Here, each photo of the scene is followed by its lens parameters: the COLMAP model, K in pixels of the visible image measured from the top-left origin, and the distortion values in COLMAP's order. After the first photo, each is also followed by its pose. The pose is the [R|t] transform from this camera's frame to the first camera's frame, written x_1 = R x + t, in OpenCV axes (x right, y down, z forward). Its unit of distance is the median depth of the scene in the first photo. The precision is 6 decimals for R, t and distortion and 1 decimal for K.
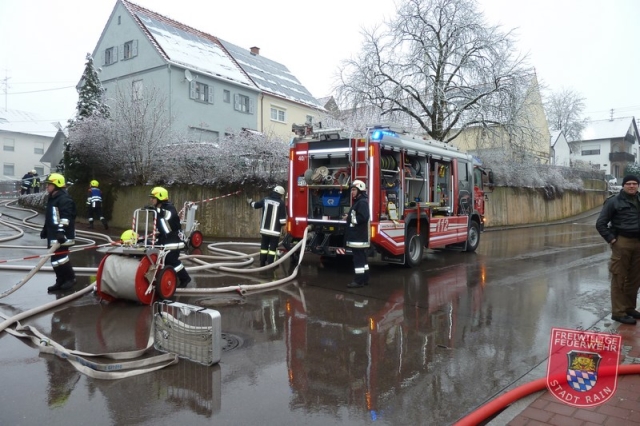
lens RADIAL K [[453.3, 0, 320.0], [0, 453.3, 213.0], [0, 0, 1]] dist [-0.041579, 0.004035]
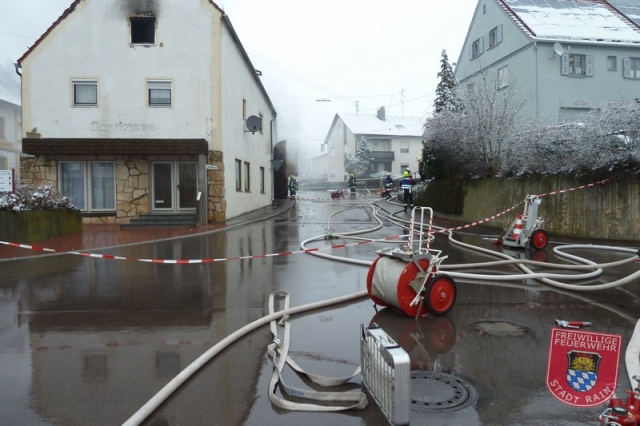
lens RADIAL K [[453.3, 0, 320.0], [0, 453.3, 213.0], [0, 0, 1]] dist [-0.041579, 0.004035]
pose [[0.674834, 0.007434, -0.737932, 0.053143], [0.005400, 0.999873, 0.015011, -0.004672], [0.737950, -0.014115, 0.674708, 0.108333]]
